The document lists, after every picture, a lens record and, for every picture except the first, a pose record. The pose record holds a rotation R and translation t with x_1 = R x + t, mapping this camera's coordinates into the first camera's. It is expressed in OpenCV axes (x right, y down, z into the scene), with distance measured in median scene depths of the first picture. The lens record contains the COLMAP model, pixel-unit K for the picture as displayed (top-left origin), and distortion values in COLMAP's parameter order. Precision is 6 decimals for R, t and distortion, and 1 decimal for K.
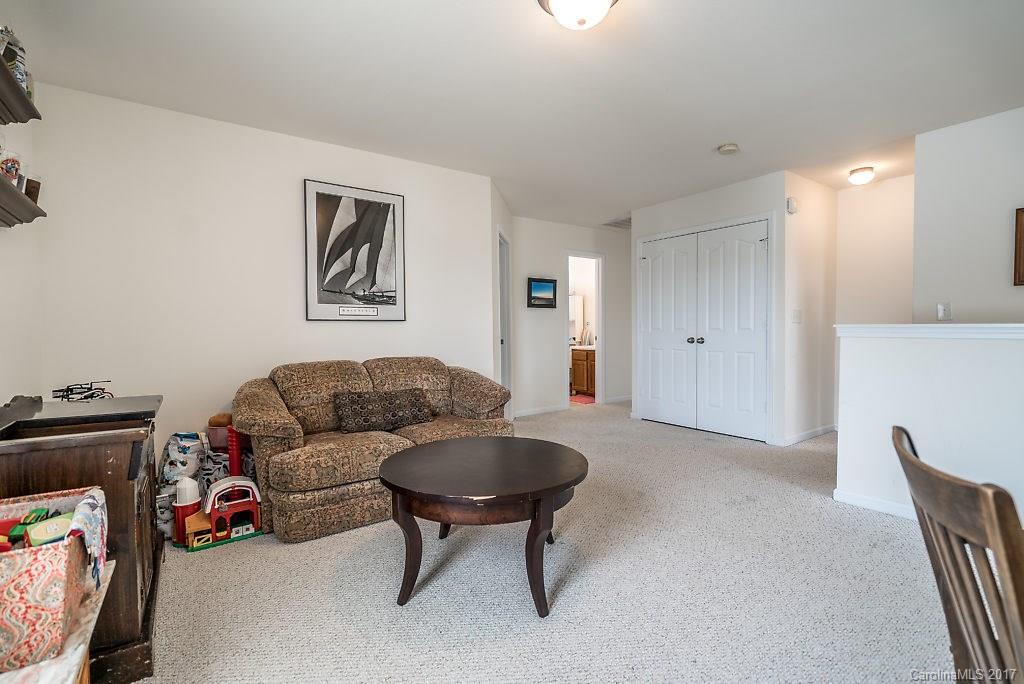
lens RADIAL K [[469.4, 0, 511.1], [0, 469.4, 341.4], [0, 0, 1]] dist [-0.003125, -0.001083]
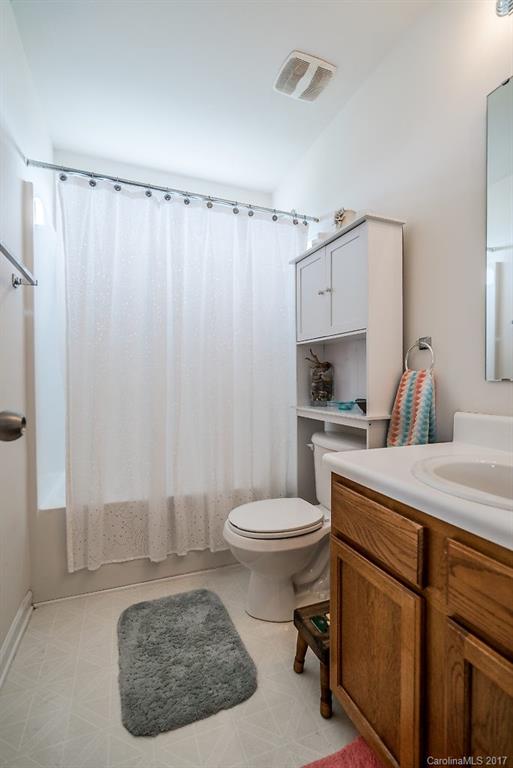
lens RADIAL K [[352.0, 0, 256.7], [0, 352.0, 383.9], [0, 0, 1]] dist [-0.003125, -0.001083]
pose [[0.966620, 0.012327, -0.255916, 0.128769], [-0.014417, 0.999876, -0.006293, -0.014919], [0.255807, 0.009773, 0.966678, 0.813680]]
